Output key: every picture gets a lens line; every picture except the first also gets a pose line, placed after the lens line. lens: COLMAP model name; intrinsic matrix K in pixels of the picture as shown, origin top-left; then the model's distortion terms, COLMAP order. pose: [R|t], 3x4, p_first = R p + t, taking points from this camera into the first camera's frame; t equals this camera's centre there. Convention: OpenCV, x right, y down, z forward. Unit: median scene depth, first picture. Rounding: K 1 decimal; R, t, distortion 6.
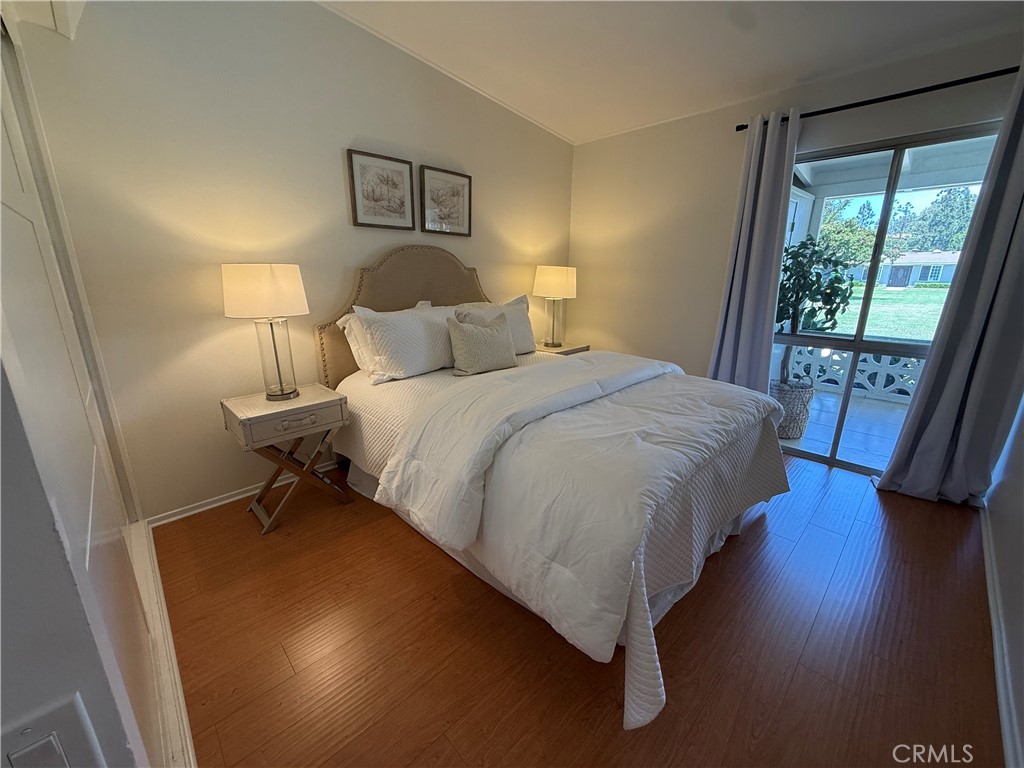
lens RADIAL K [[410.9, 0, 511.5], [0, 410.9, 384.5], [0, 0, 1]] dist [-0.000440, 0.000246]
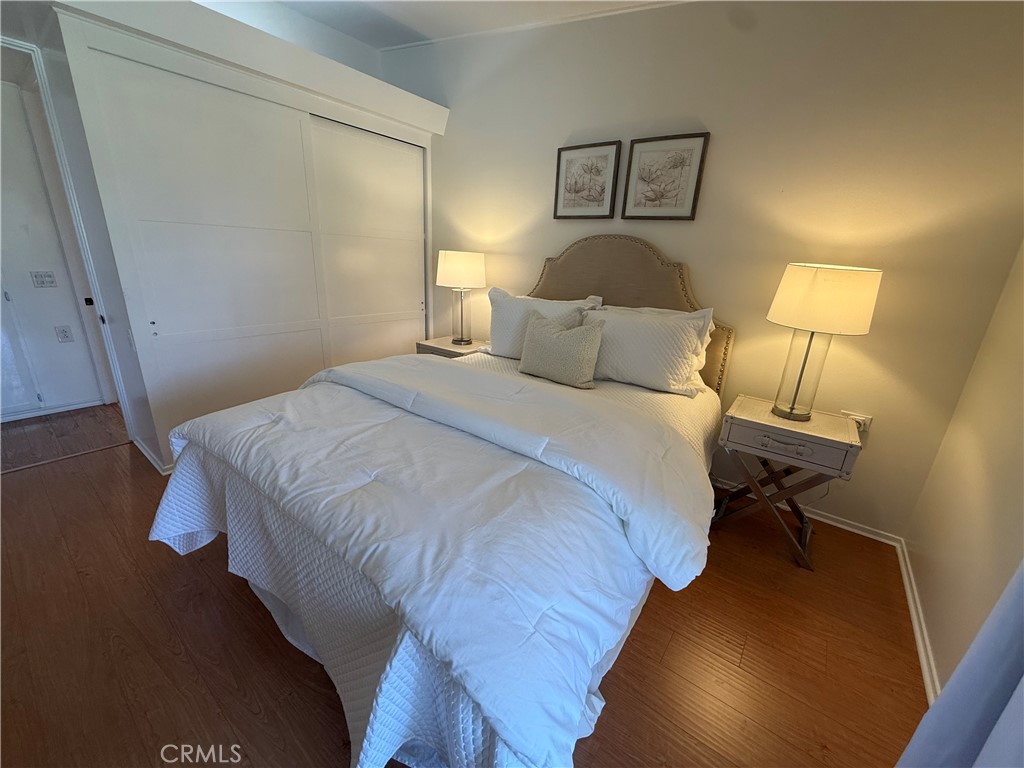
lens RADIAL K [[410.9, 0, 511.5], [0, 410.9, 384.5], [0, 0, 1]] dist [-0.000440, 0.000246]
pose [[0.146492, 0.308278, -0.939949, 0.782410], [-0.303886, 0.918278, 0.253810, -0.227279], [0.941378, 0.248457, 0.228202, 0.762848]]
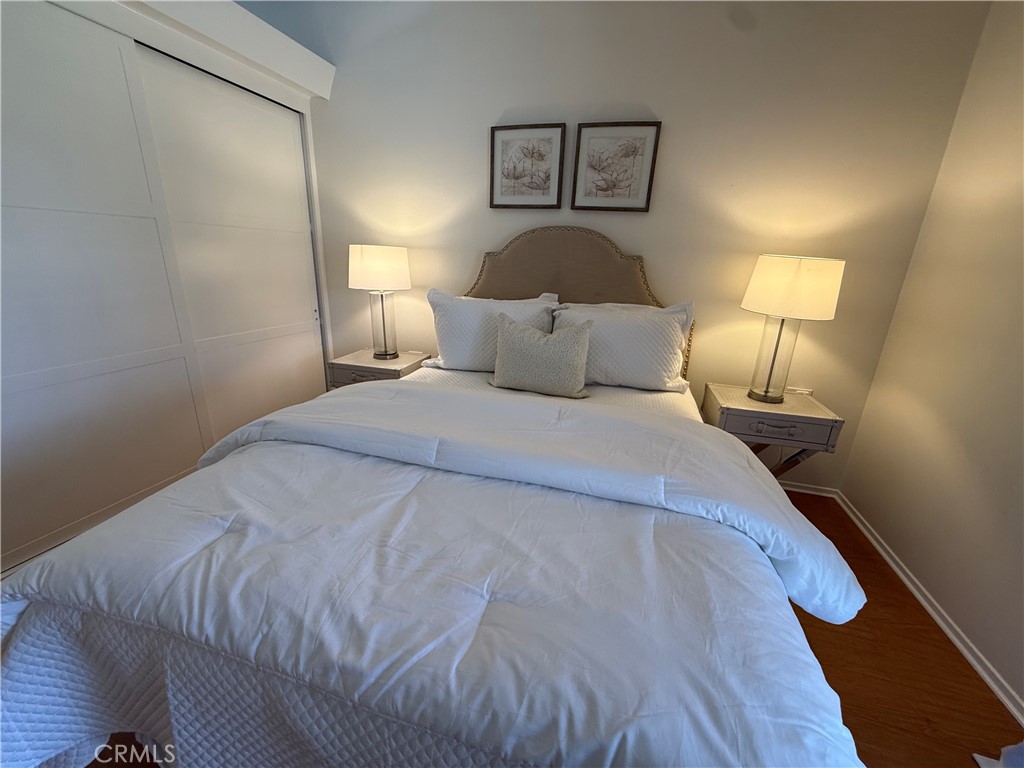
lens RADIAL K [[410.9, 0, 511.5], [0, 410.9, 384.5], [0, 0, 1]] dist [-0.000440, 0.000246]
pose [[0.493465, 0.279663, -0.823578, 0.567103], [-0.262726, 0.950593, 0.165376, -0.166079], [0.829137, 0.134768, 0.542559, 0.579545]]
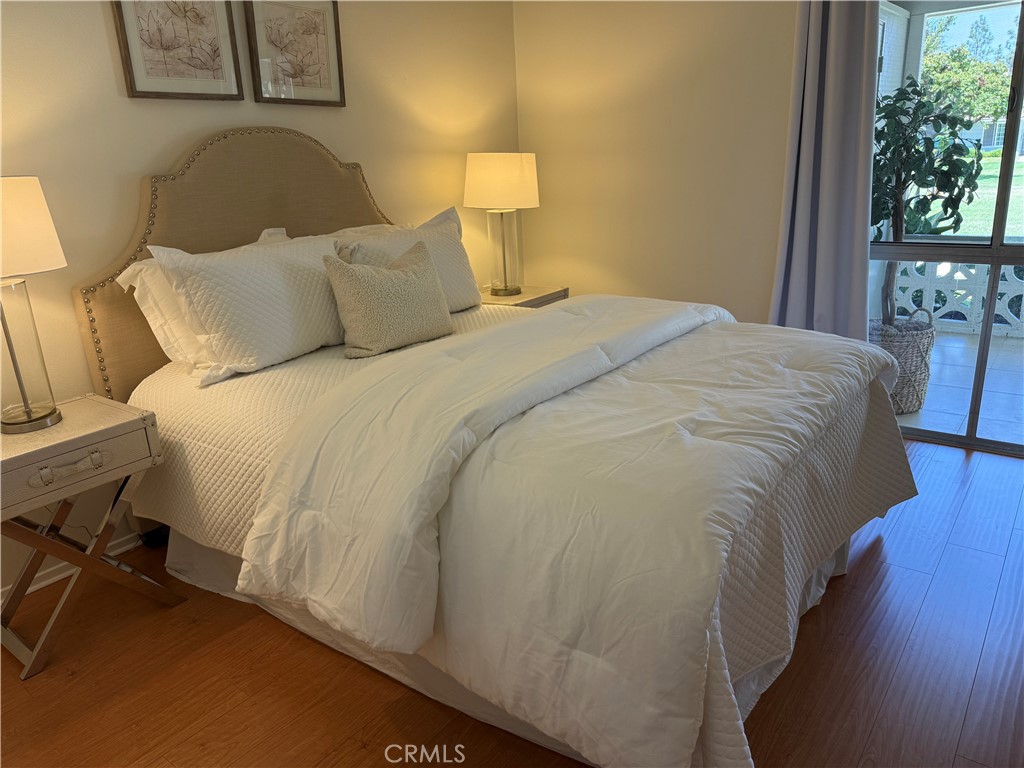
lens RADIAL K [[725.8, 0, 504.9], [0, 725.8, 384.2], [0, 0, 1]] dist [0.050690, -0.071017]
pose [[0.989222, -0.091646, 0.114195, -0.041161], [0.088669, 0.995582, 0.030896, 0.002349], [-0.116522, -0.020438, 0.992978, -0.018597]]
